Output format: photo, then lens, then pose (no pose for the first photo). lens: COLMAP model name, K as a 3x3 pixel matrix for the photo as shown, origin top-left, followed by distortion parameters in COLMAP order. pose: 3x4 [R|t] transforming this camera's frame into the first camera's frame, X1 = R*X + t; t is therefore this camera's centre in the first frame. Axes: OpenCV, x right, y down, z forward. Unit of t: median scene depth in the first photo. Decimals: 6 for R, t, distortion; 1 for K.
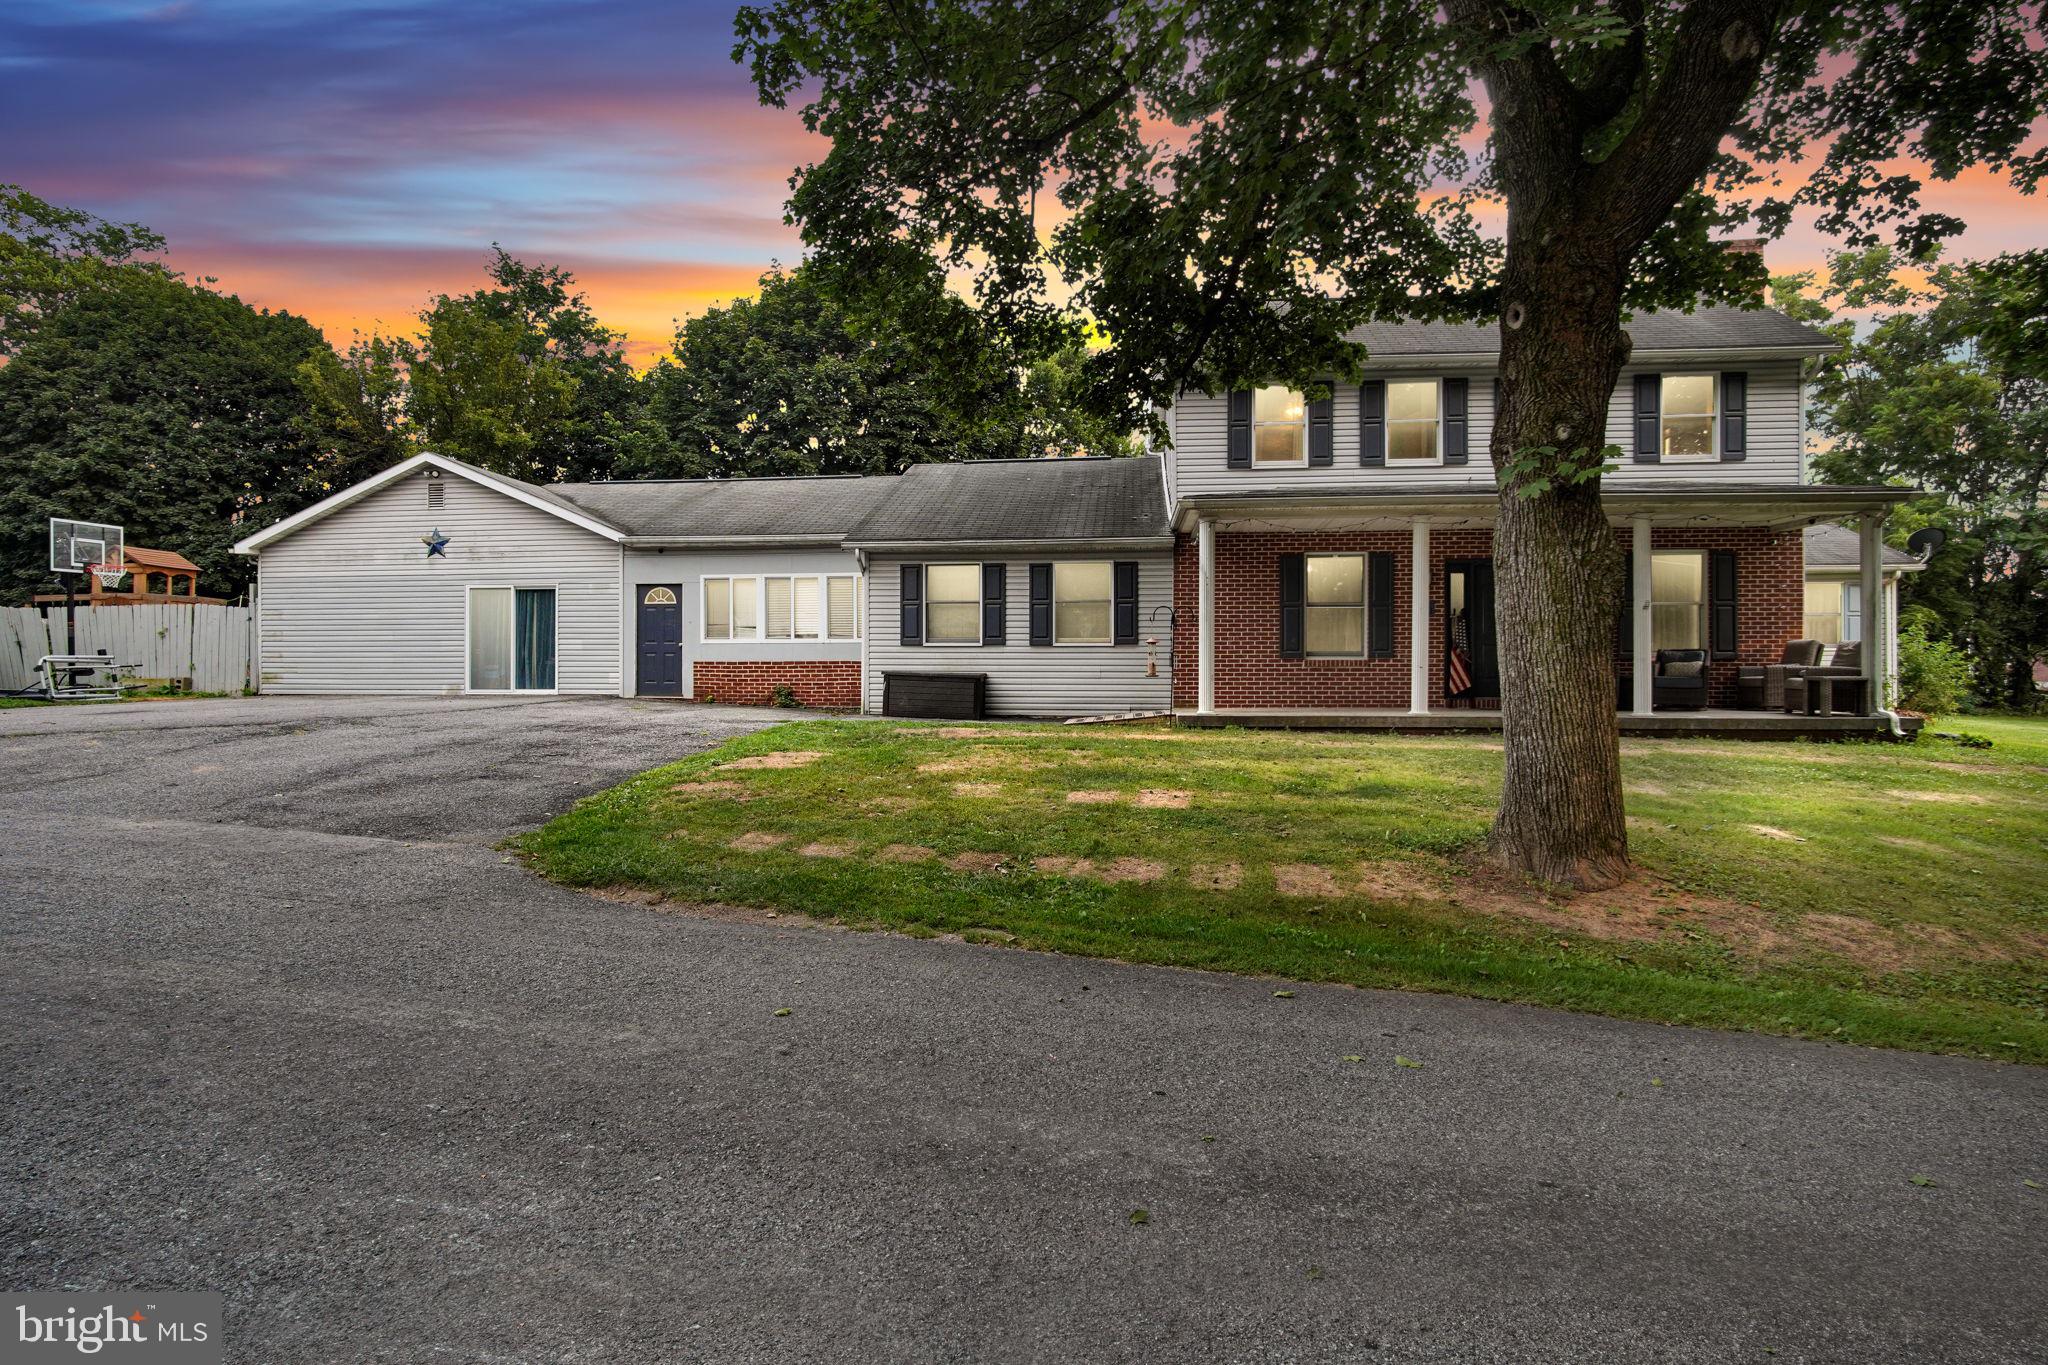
lens RADIAL K [[1096.9, 0, 1024.0], [0, 1096.9, 682.5], [0, 0, 1]] dist [-0.023814, 0.000925]
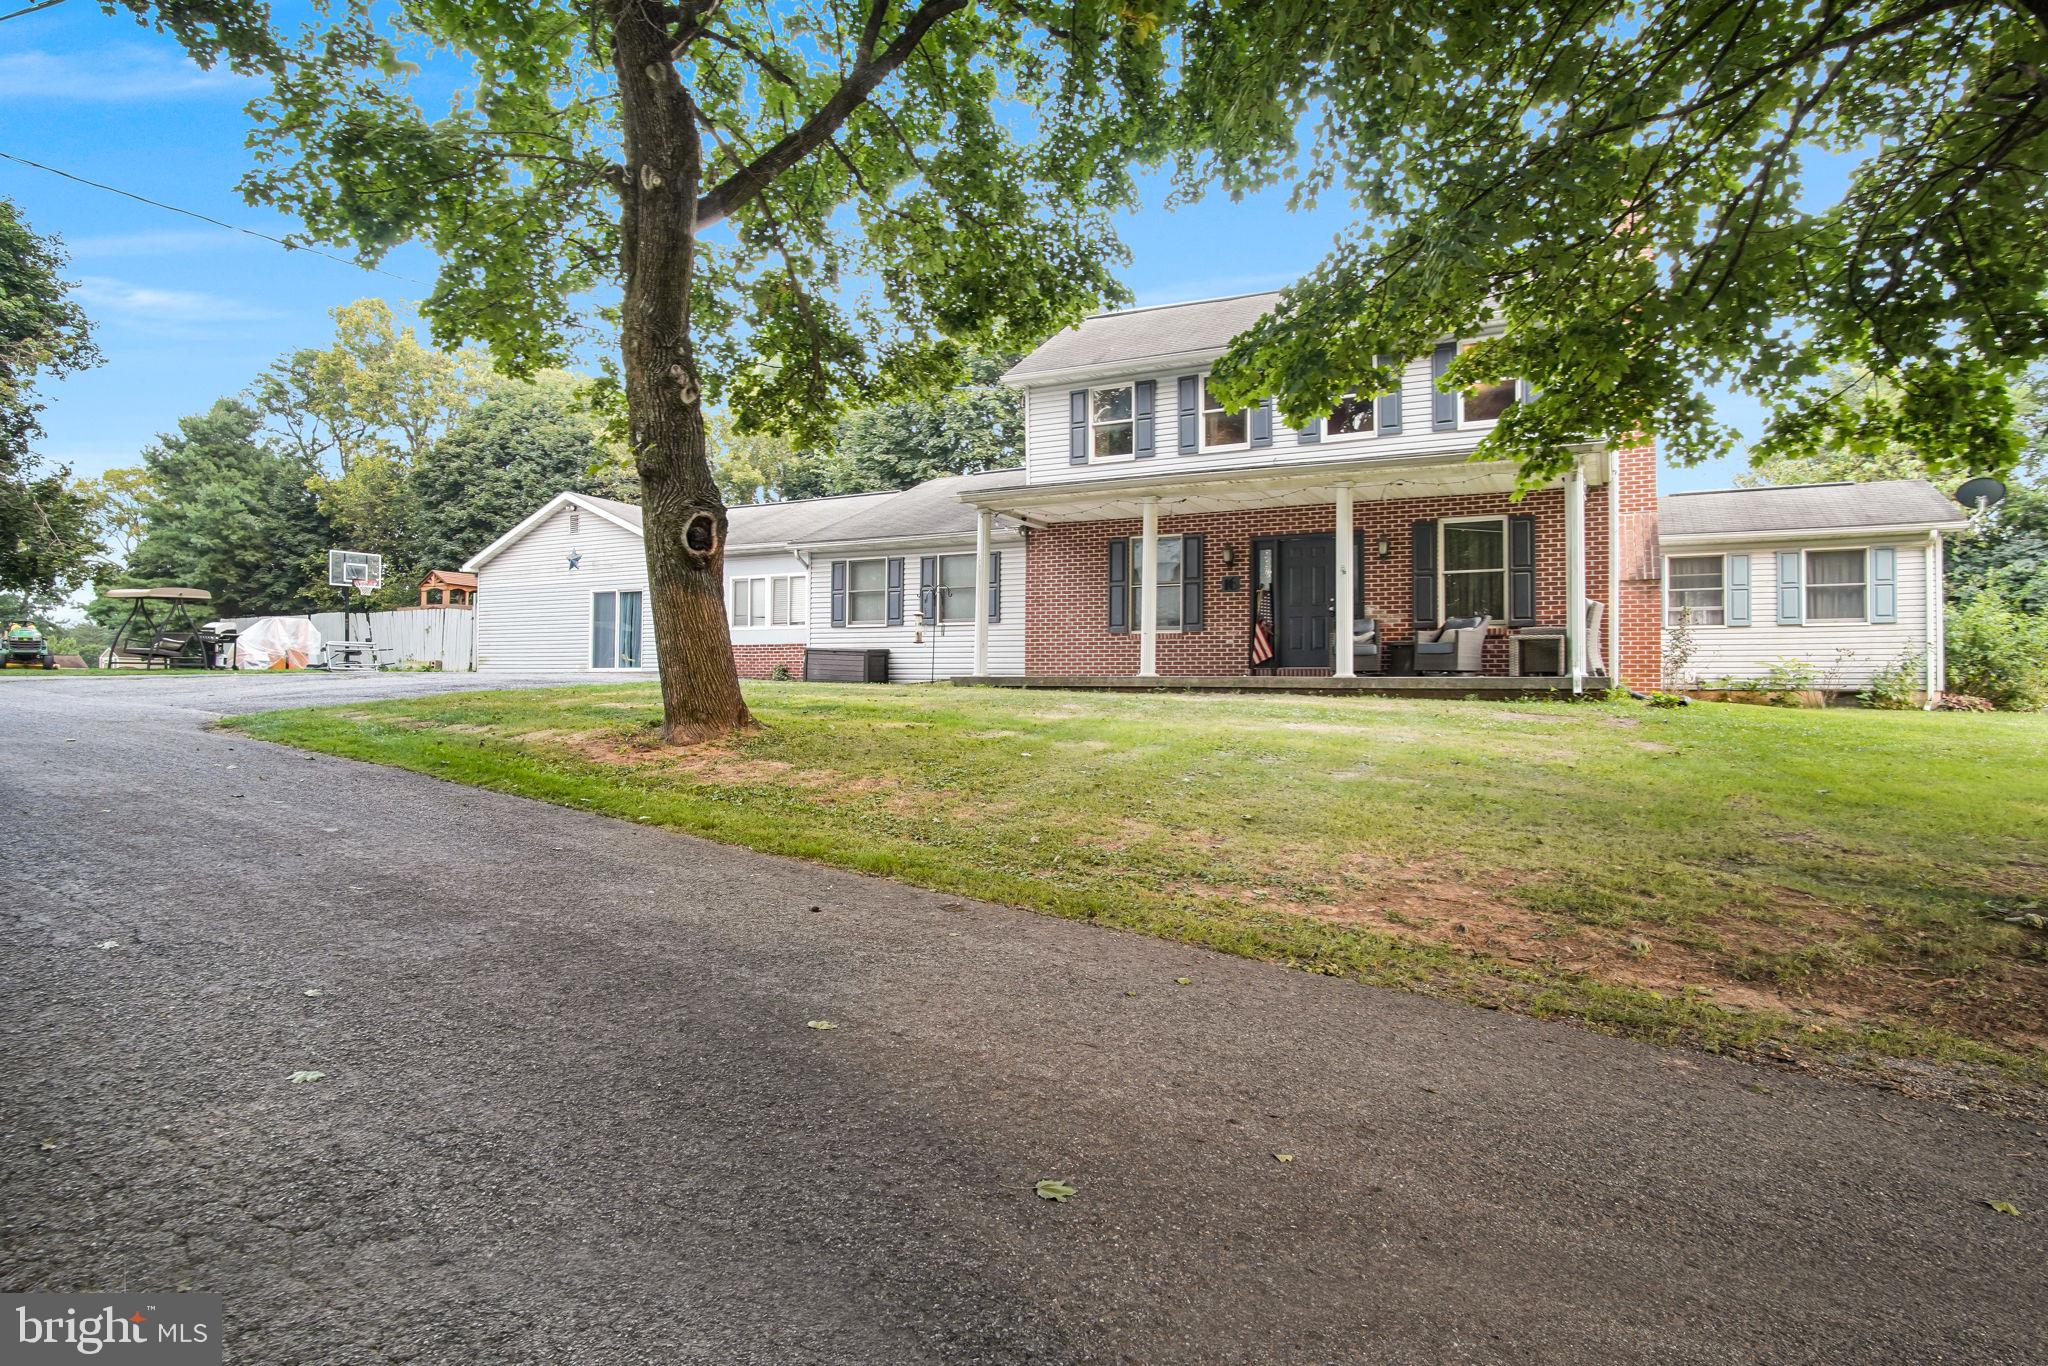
lens RADIAL K [[1115.8, 0, 1013.2], [0, 1115.8, 690.6], [0, 0, 1]] dist [-0.030194, -0.000166]
pose [[0.929495, 0.006764, -0.368772, 0.507194], [-0.010326, 0.999917, -0.007688, 0.042096], [0.368689, 0.010954, 0.929488, -0.080432]]
